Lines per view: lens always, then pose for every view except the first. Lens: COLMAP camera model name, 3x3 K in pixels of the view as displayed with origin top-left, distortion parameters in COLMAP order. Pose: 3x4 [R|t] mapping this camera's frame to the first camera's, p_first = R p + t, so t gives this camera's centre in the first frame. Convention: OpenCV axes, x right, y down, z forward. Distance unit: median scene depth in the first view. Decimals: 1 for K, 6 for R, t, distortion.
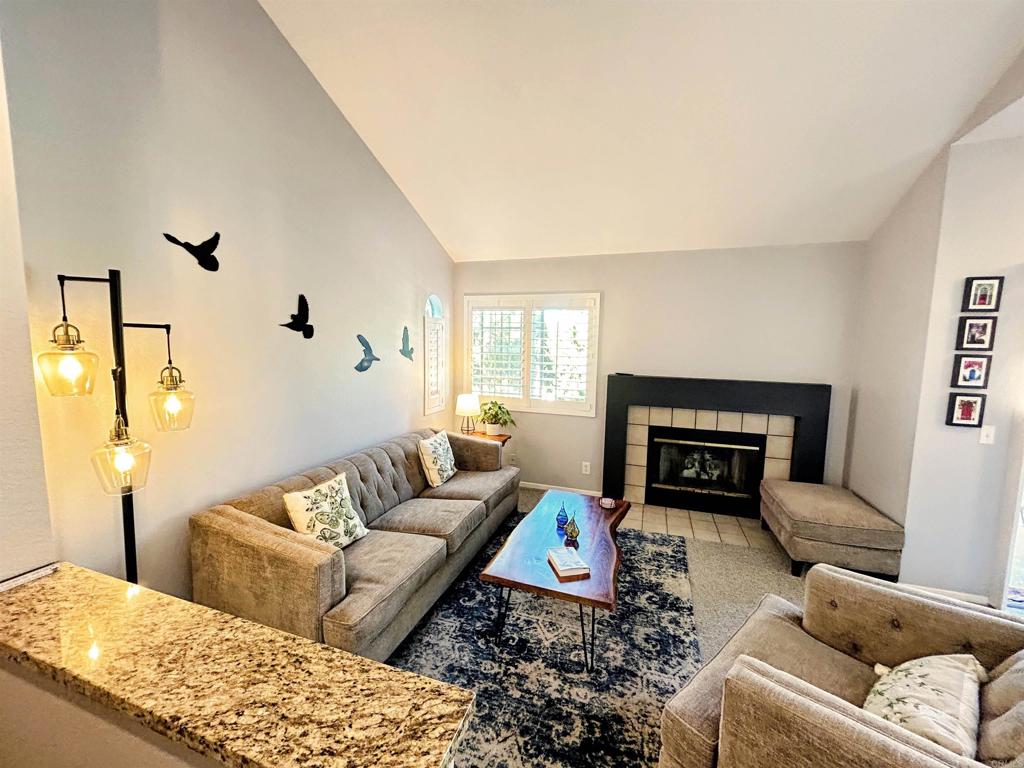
lens RADIAL K [[411.4, 0, 511.0], [0, 411.4, 384.6], [0, 0, 1]] dist [0.000040, 0.000300]
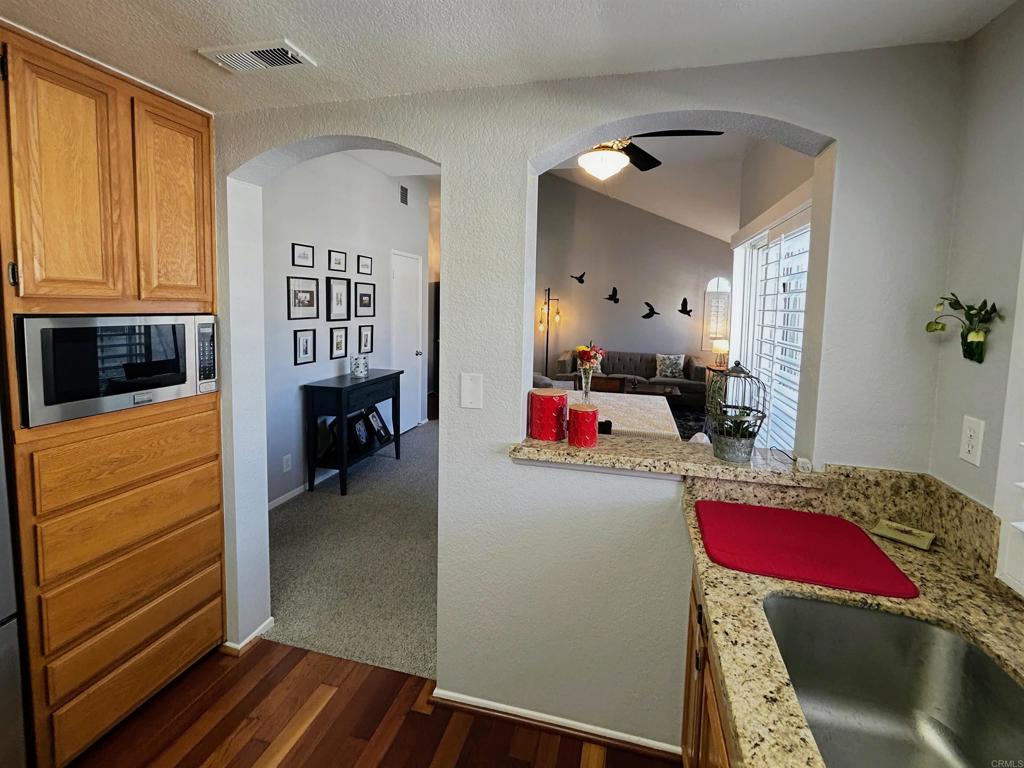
lens RADIAL K [[455.4, 0, 516.9], [0, 455.4, 341.4], [0, 0, 1]] dist [-0.000349, -0.000185]
pose [[0.077951, 0.066682, -0.994725, 2.580628], [-0.127893, 0.990186, 0.056355, 0.050306], [0.988720, 0.122826, 0.085714, 0.161453]]
